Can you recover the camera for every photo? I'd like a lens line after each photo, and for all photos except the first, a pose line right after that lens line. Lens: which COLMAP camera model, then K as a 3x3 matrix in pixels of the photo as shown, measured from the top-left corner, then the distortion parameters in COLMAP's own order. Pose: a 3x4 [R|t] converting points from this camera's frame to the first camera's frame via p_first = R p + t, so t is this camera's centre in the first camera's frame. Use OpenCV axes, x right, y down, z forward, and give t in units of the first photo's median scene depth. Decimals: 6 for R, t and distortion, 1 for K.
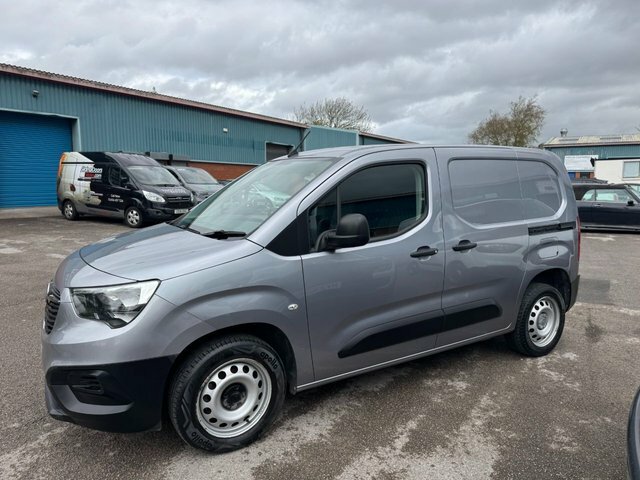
lens RADIAL K [[467.0, 0, 320.0], [0, 467.0, 240.0], [0, 0, 1]] dist [0.044415, -0.059747]
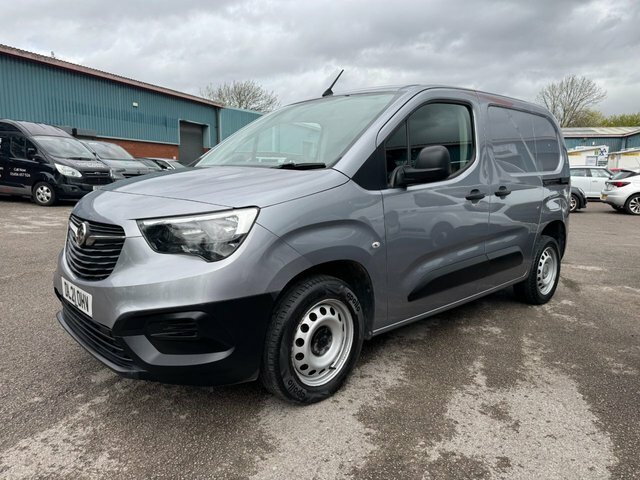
lens RADIAL K [[467.0, 0, 320.0], [0, 467.0, 240.0], [0, 0, 1]] dist [0.044415, -0.059747]
pose [[0.978457, -0.014888, 0.205916, -0.347305], [0.010053, 0.999649, 0.024504, 0.106962], [-0.206208, -0.021906, 0.978263, 0.108352]]
